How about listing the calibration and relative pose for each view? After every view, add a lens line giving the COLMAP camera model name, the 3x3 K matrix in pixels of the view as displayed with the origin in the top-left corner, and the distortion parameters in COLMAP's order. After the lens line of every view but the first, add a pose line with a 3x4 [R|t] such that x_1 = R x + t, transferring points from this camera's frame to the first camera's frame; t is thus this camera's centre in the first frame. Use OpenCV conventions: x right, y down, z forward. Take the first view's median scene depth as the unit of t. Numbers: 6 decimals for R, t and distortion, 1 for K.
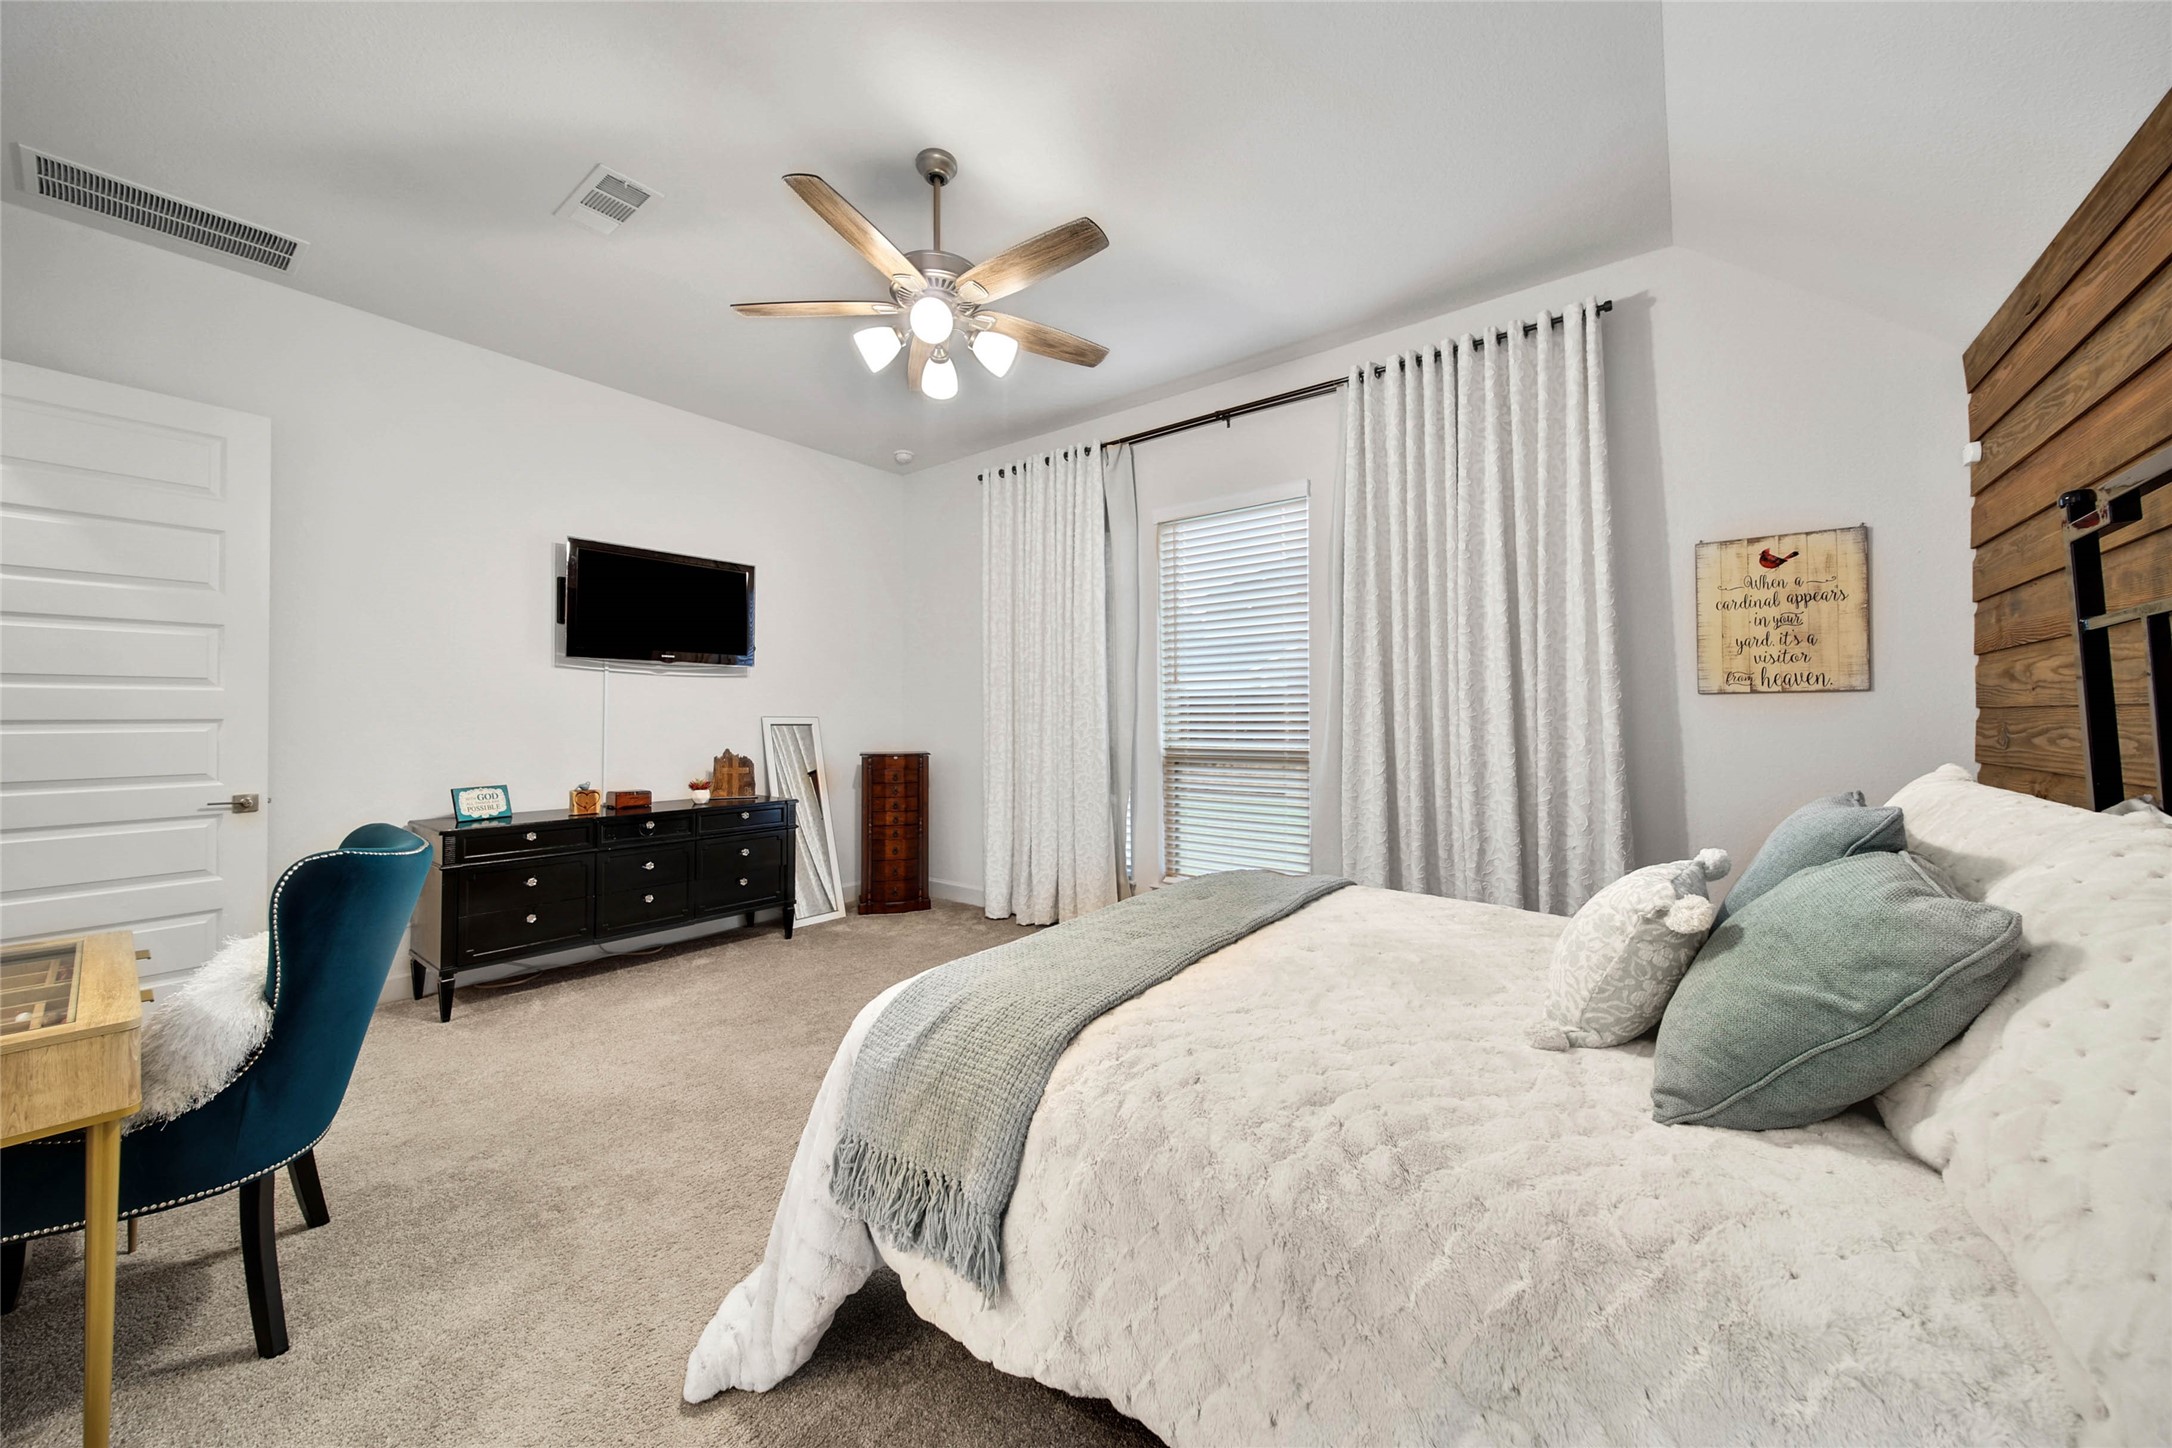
lens RADIAL K [[778.5, 0, 1067.3], [0, 778.5, 711.8], [0, 0, 1]] dist [-0.000132, 0.000021]
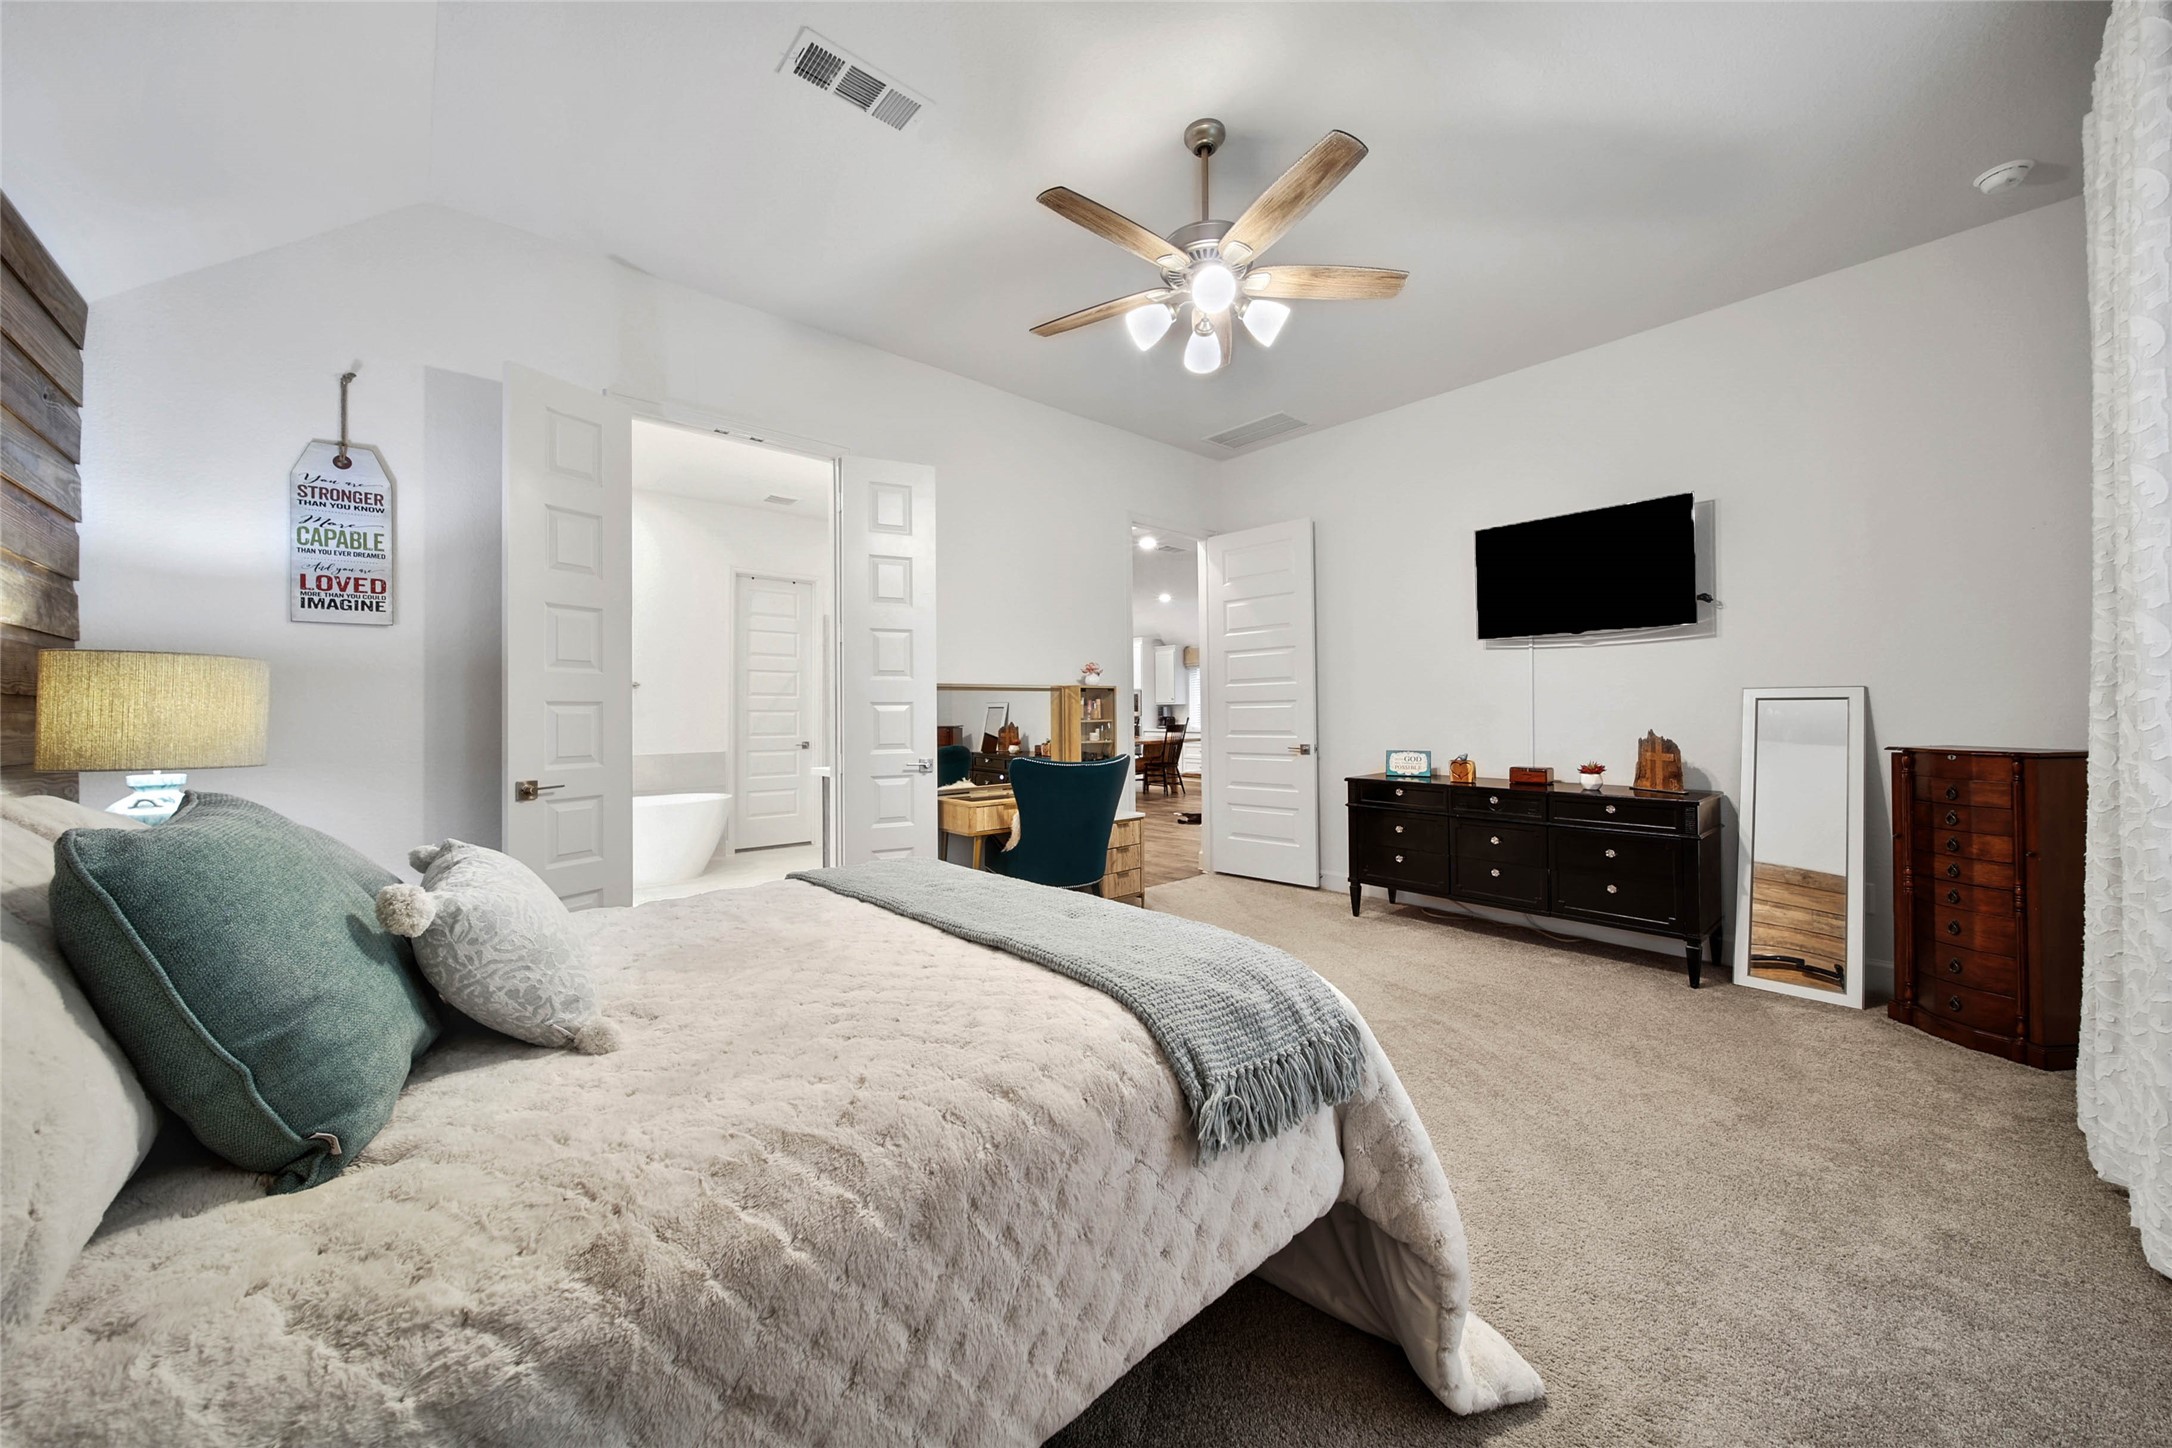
lens RADIAL K [[778.5, 0, 1086.8], [0, 778.5, 715.0], [0, 0, 1]] dist [-0.000132, 0.000021]
pose [[-0.172616, 0.013811, -0.984892, 0.502305], [0.023857, 0.999667, 0.009836, 0.011569], [0.984700, -0.021799, -0.172888, 0.604804]]
